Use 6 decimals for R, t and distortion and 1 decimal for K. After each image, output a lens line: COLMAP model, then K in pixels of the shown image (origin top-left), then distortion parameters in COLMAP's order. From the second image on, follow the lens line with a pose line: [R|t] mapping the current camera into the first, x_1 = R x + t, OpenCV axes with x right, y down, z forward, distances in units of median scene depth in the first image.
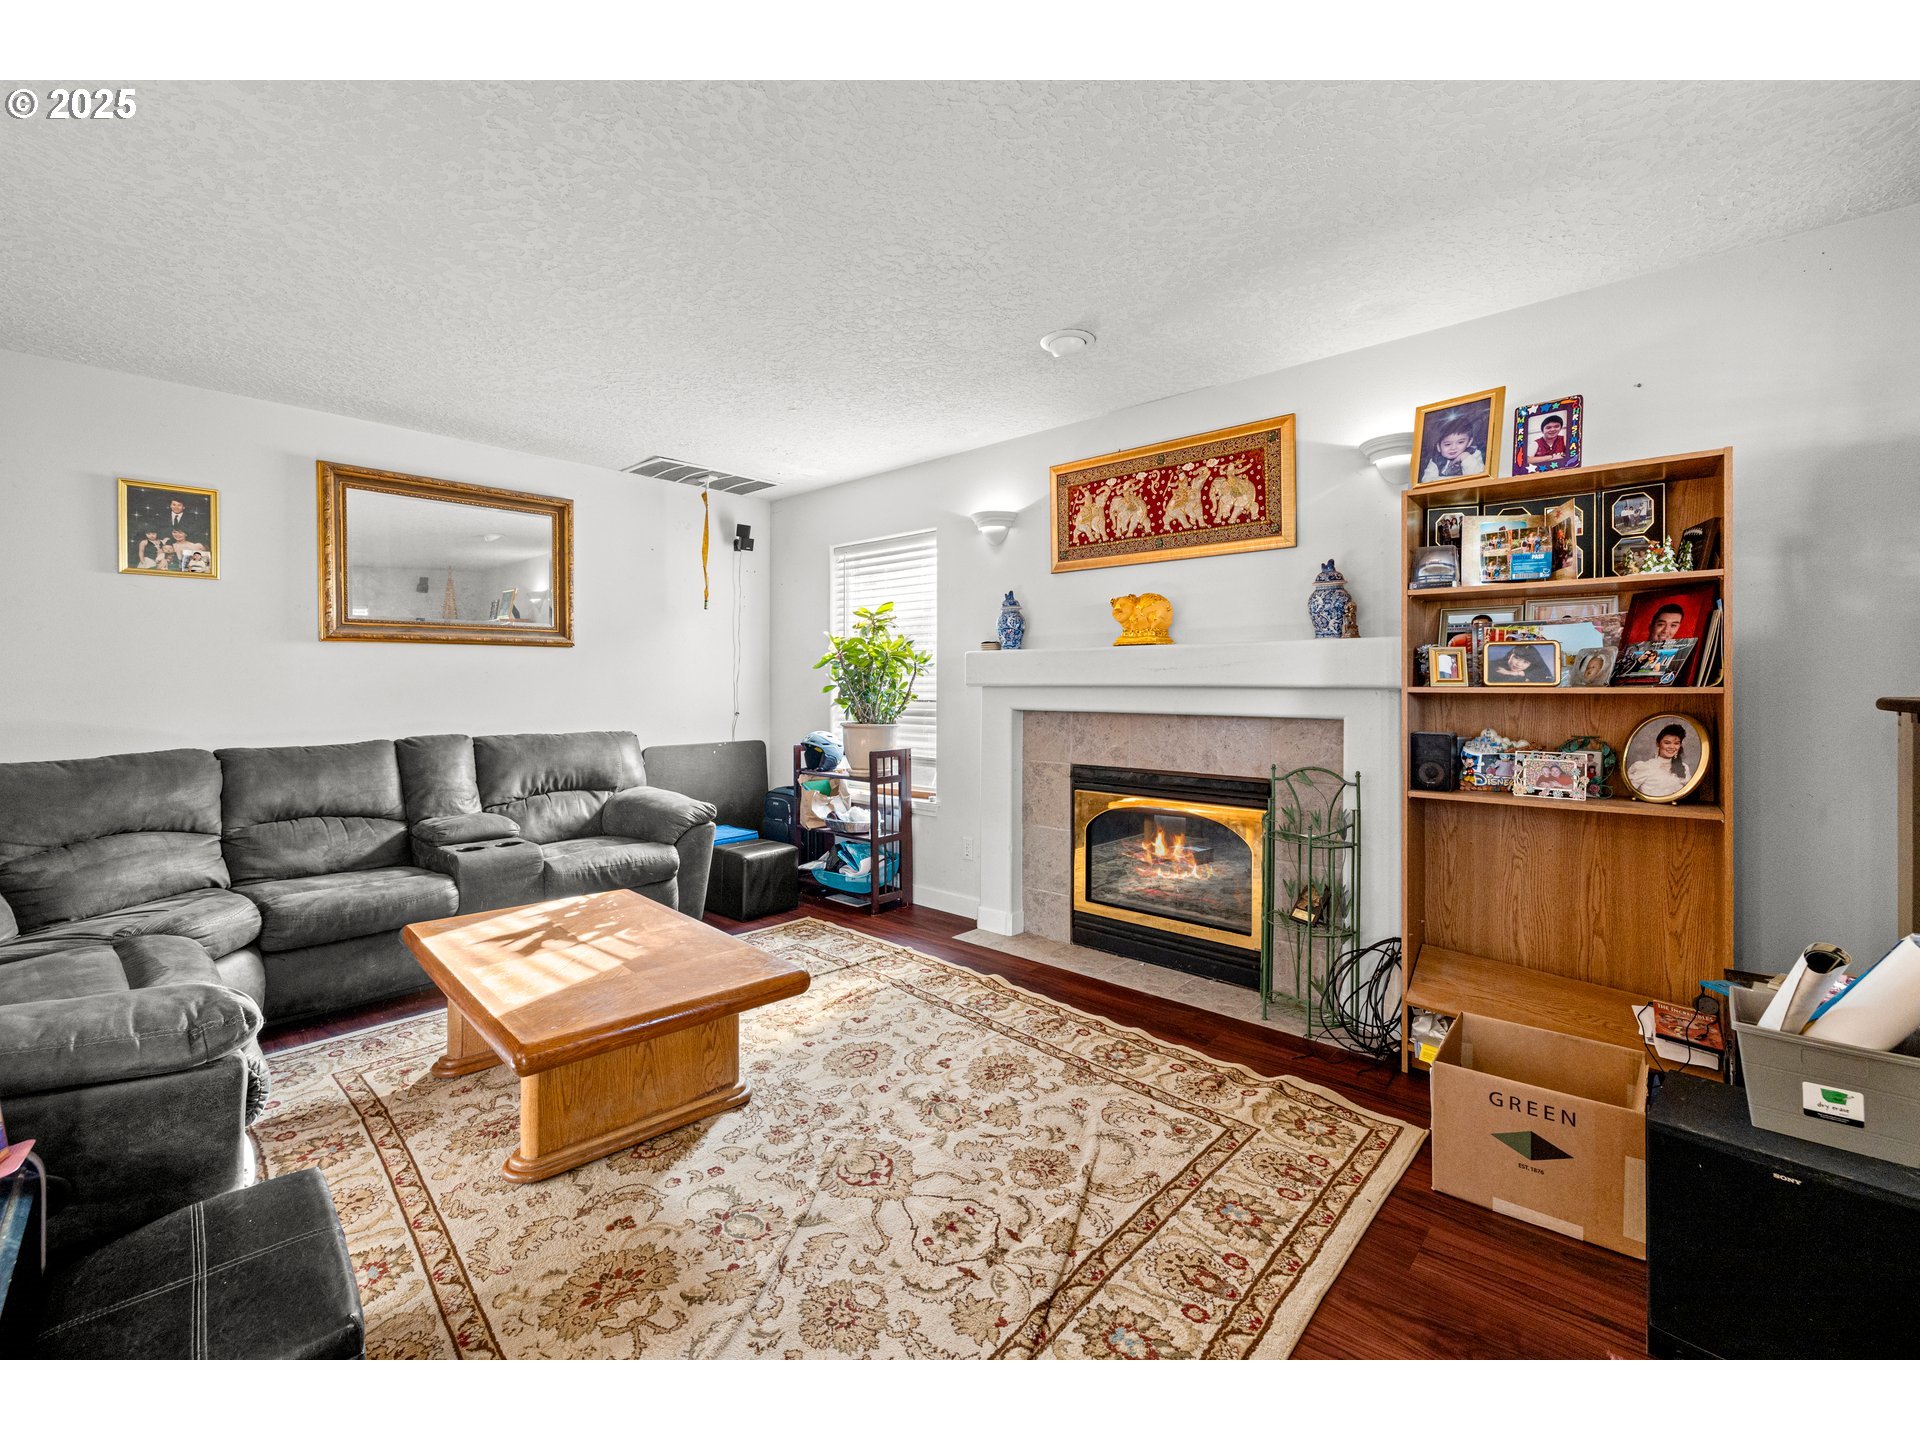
lens RADIAL K [[811.0, 0, 964.2], [0, 811.0, 693.2], [0, 0, 1]] dist [-0.000010, -0.000025]
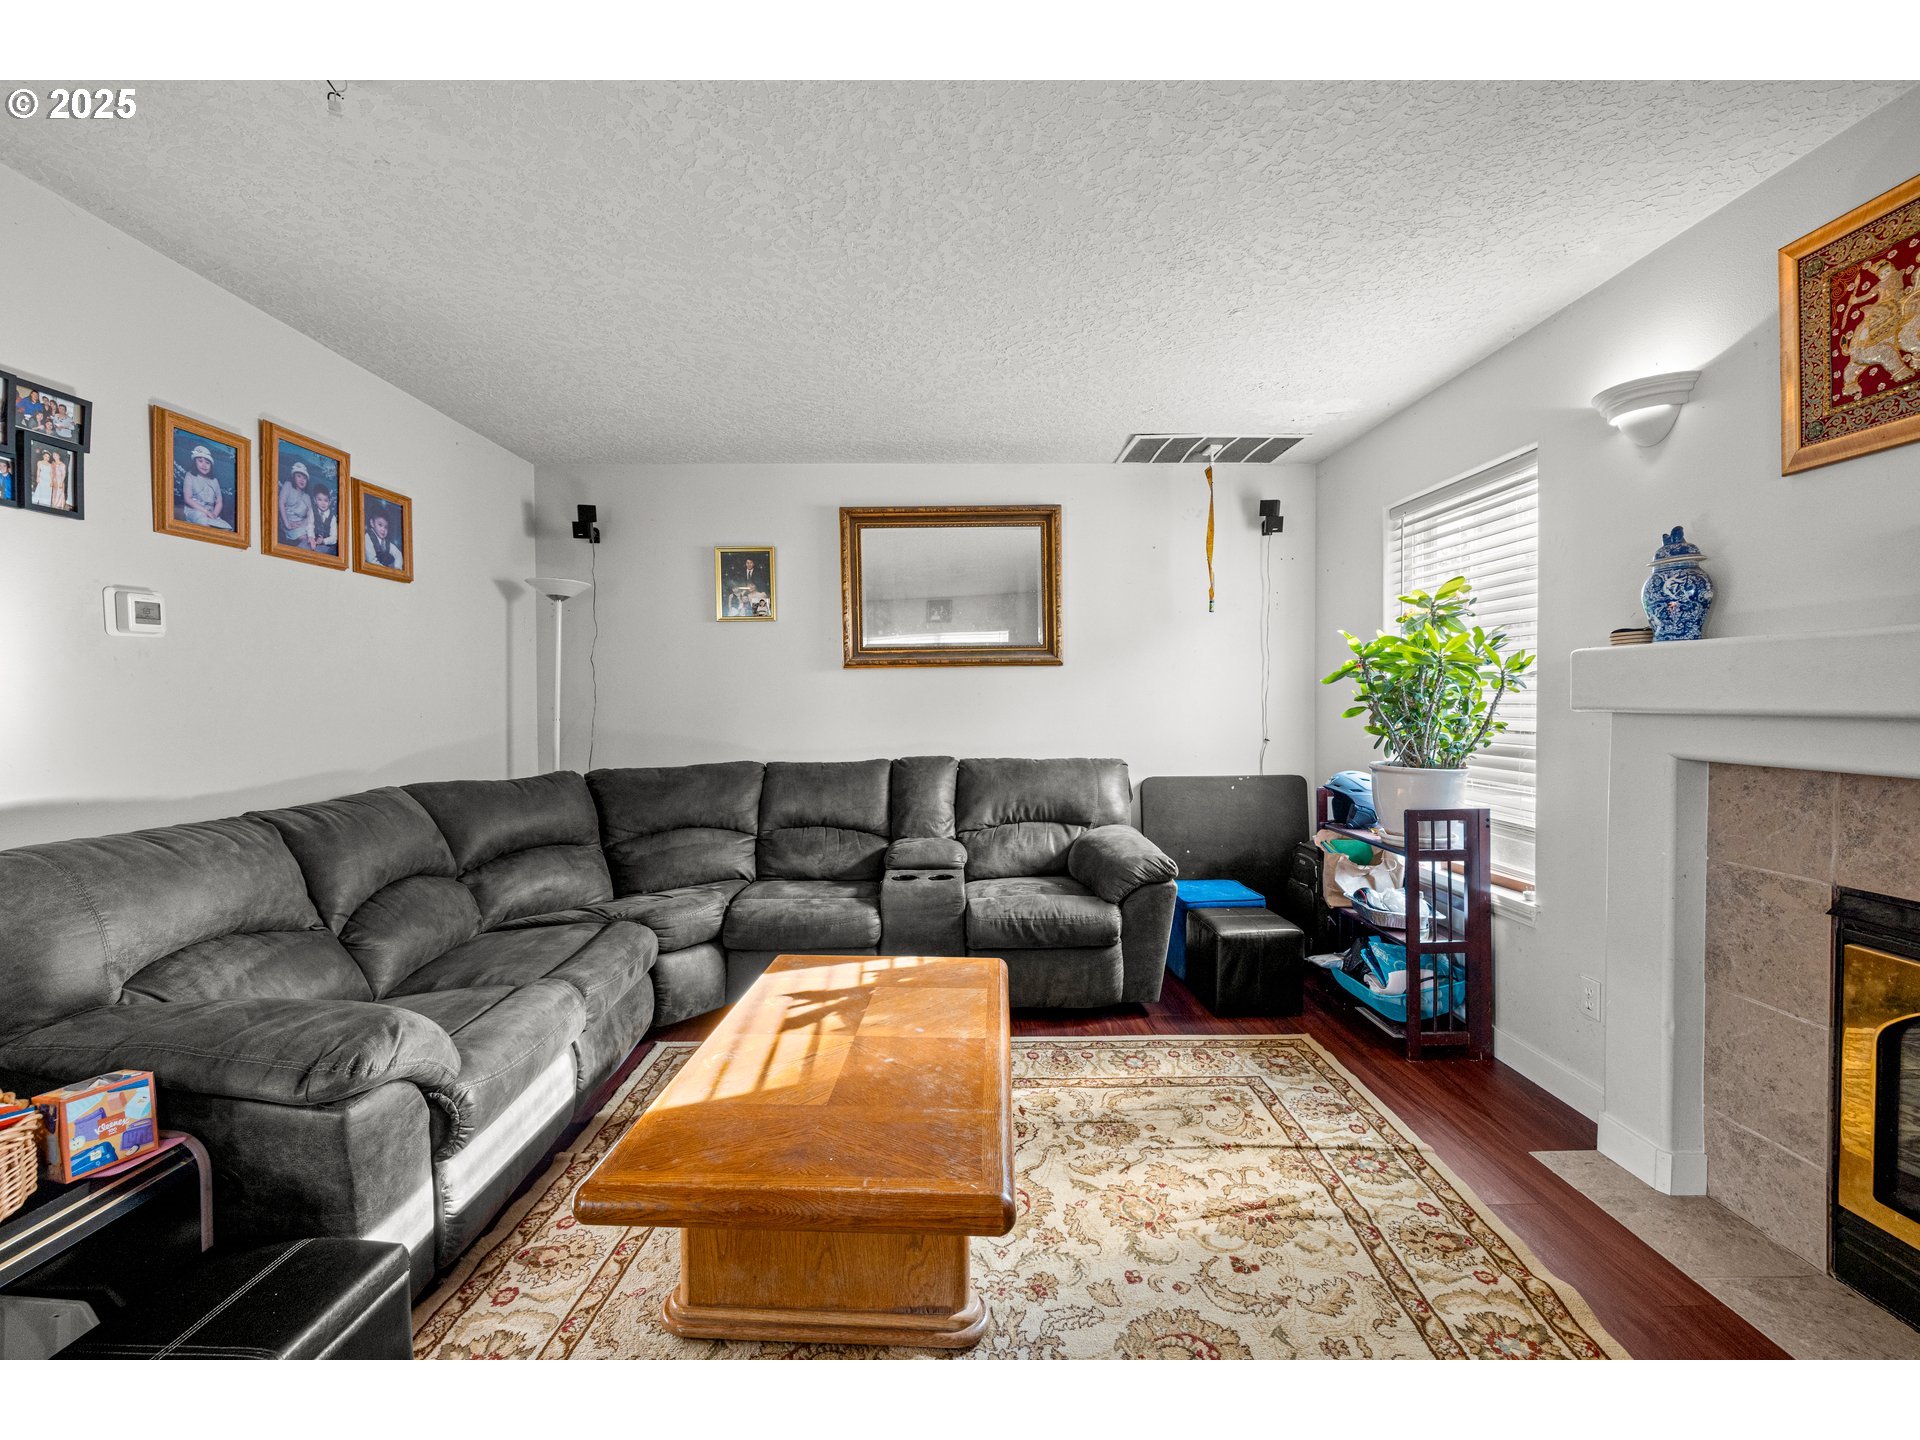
lens RADIAL K [[808.1, 0, 960.0], [0, 808.1, 714.1], [0, 0, 1]] dist [-0.000391, 0.000205]
pose [[0.685576, 0.009036, -0.727945, 0.122895], [0.000464, 0.999917, 0.012850, -0.014748], [0.728000, -0.009147, 0.685516, 0.326089]]
